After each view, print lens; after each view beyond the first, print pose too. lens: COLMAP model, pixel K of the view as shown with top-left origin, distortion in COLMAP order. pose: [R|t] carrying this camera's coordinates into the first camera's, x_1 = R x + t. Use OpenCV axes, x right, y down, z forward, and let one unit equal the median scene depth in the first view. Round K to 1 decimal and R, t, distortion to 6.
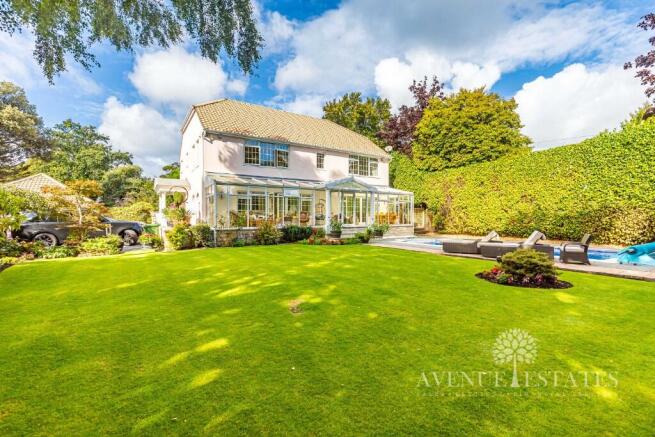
lens RADIAL K [[301.4, 0, 327.7], [0, 301.4, 217.0], [0, 0, 1]] dist [0.000339, -0.000242]
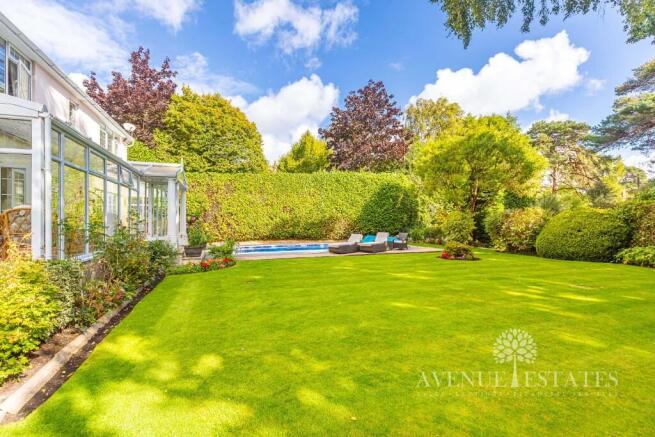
lens RADIAL K [[301.4, 0, 327.7], [0, 301.4, 219.6], [0, 0, 1]] dist [0.000339, -0.000242]
pose [[0.181128, 0.001996, 0.983457, -0.466455], [0.003185, 0.999992, -0.002616, -0.009443], [-0.983454, 0.003606, 0.181120, 0.487354]]
